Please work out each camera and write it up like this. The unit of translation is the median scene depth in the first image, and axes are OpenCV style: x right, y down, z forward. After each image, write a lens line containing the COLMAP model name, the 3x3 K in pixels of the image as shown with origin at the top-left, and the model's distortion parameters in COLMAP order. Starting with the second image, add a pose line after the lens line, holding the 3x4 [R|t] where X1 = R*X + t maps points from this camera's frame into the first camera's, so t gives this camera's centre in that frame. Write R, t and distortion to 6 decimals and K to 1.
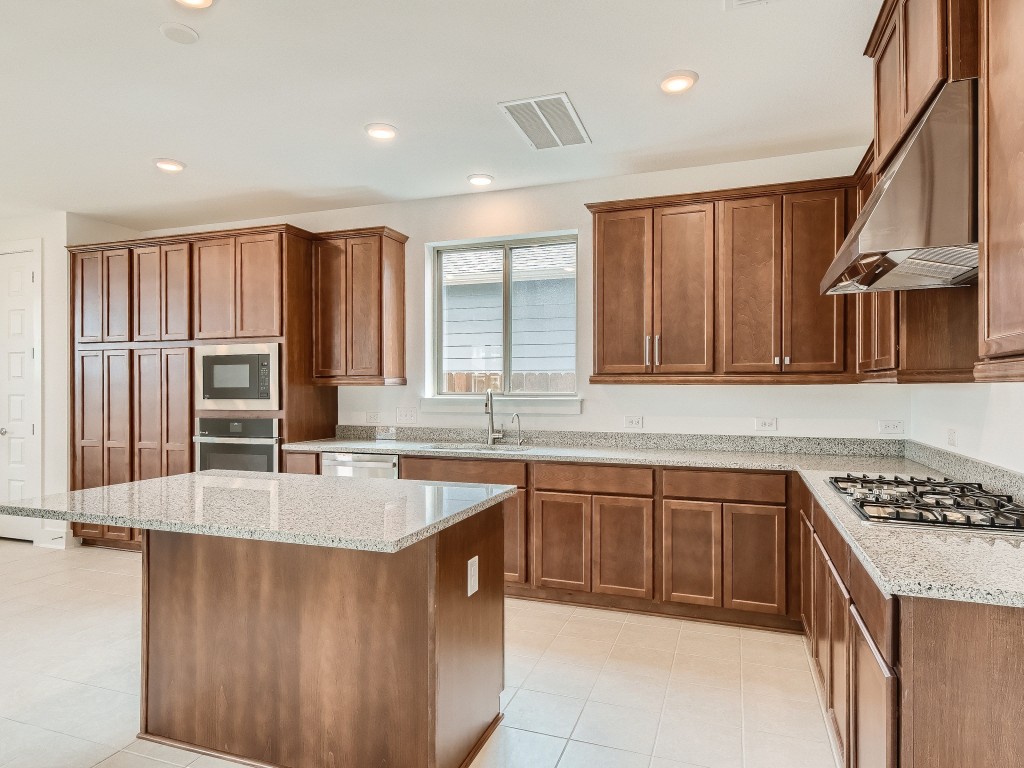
lens RADIAL K [[606.9, 0, 518.5], [0, 606.9, 389.9], [0, 0, 1]] dist [0.019208, -0.004595]
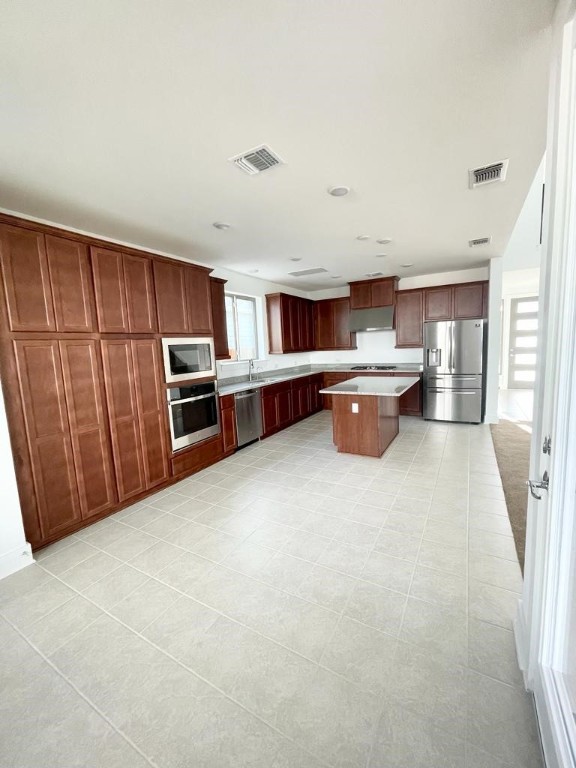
lens RADIAL K [[307.6, 0, 291.8], [0, 307.6, 379.7], [0, 0, 1]] dist [-0.000100, 0.000365]
pose [[0.181780, -0.116752, 0.976384, -1.252511], [0.048676, 0.992778, 0.109650, -0.042947], [-0.982134, 0.027595, 0.186150, 0.621101]]
